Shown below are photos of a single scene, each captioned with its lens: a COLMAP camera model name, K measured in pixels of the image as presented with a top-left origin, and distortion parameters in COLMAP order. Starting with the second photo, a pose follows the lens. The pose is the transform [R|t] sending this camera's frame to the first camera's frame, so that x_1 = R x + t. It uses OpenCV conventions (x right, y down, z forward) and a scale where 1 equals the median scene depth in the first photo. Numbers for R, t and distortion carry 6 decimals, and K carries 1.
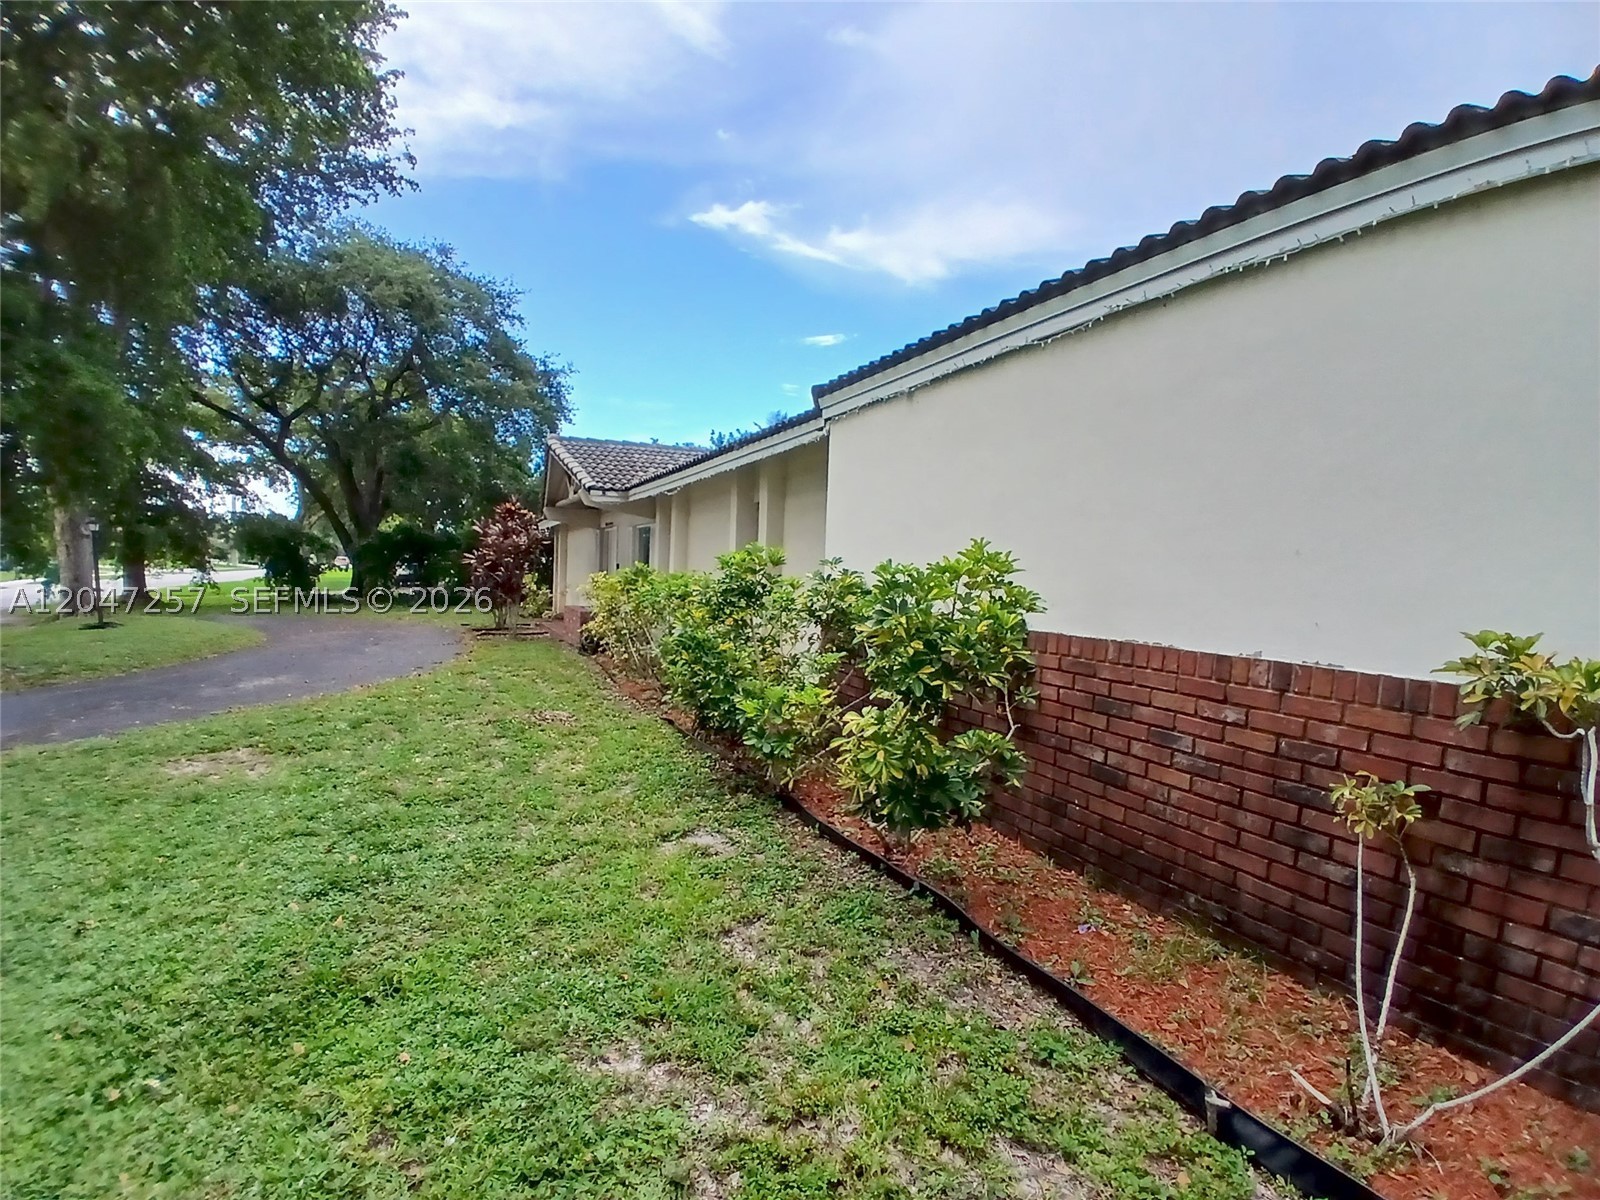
lens RADIAL K [[797.3, 0, 802.2], [0, 797.3, 597.2], [0, 0, 1]] dist [-0.000881, -0.000028]
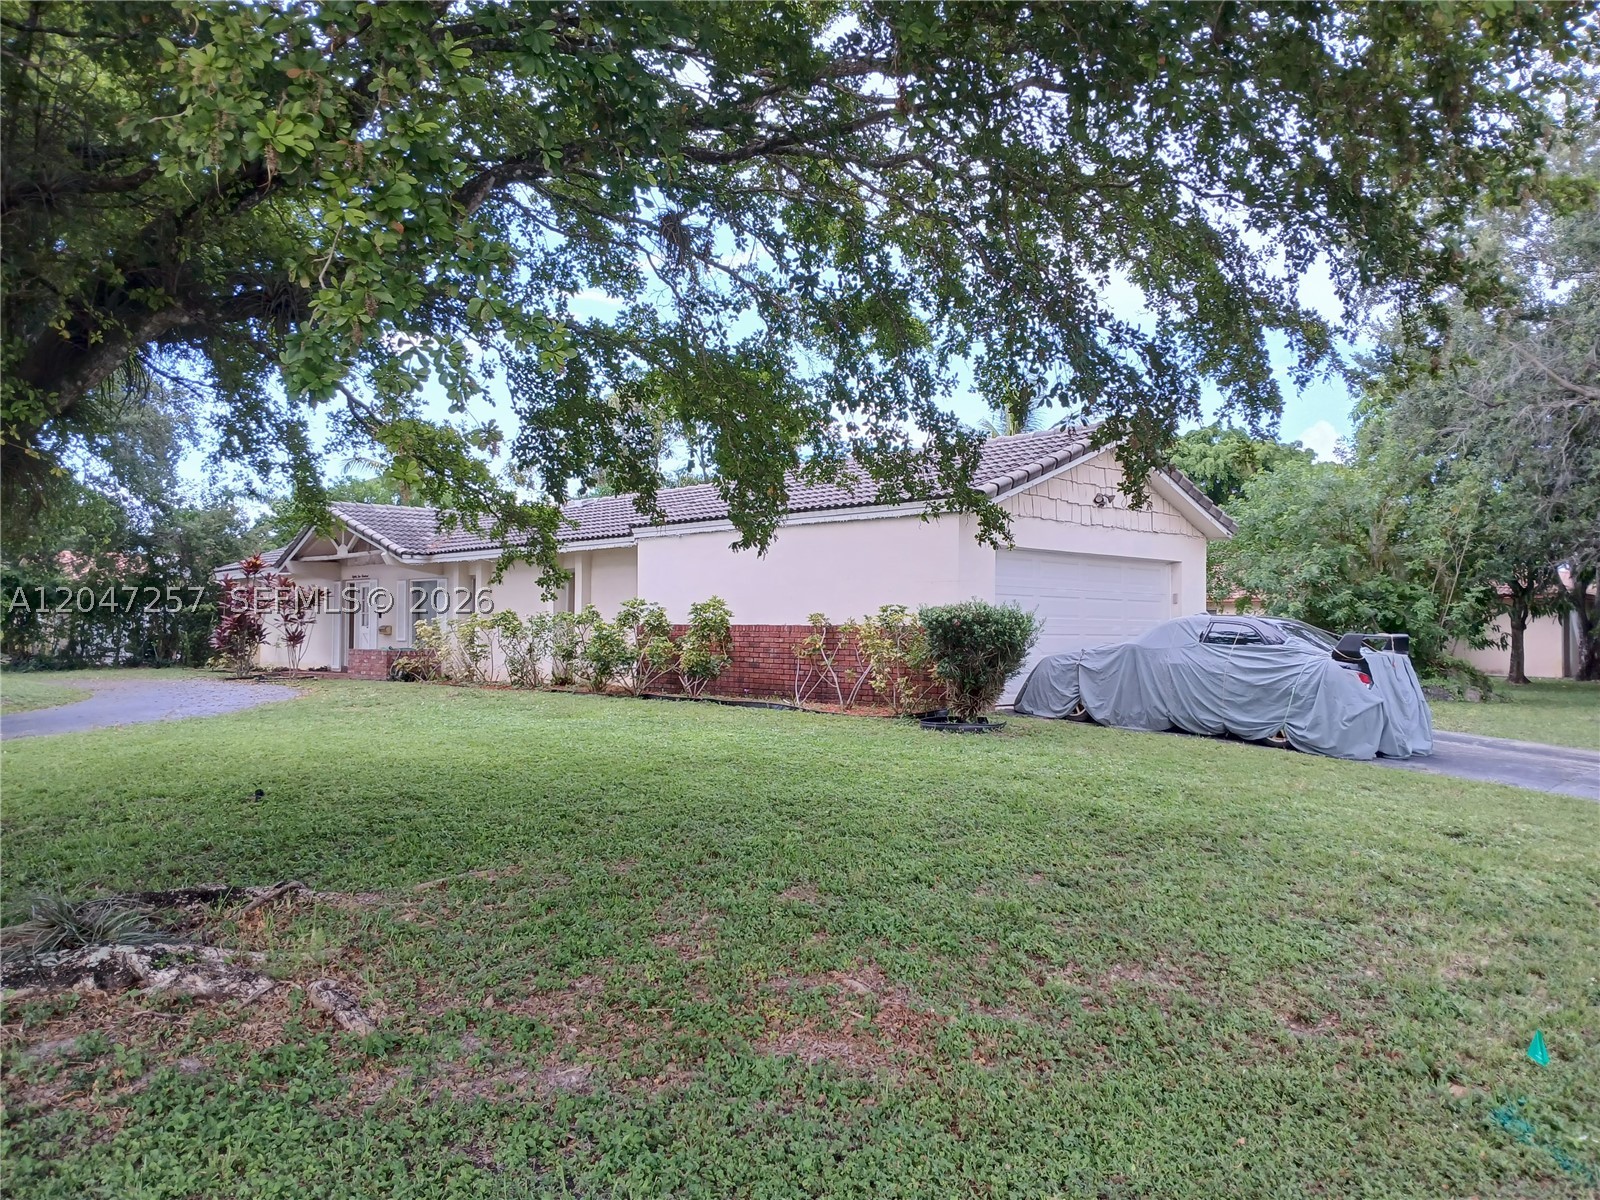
lens RADIAL K [[1212.5, 0, 800.2], [0, 1212.5, 603.9], [0, 0, 1]] dist [0.004995, 0.000869]
pose [[0.941560, -0.029827, 0.335521, -1.082779], [0.043214, 0.998537, -0.032502, 0.134681], [-0.334061, 0.045102, 0.941472, -3.695305]]
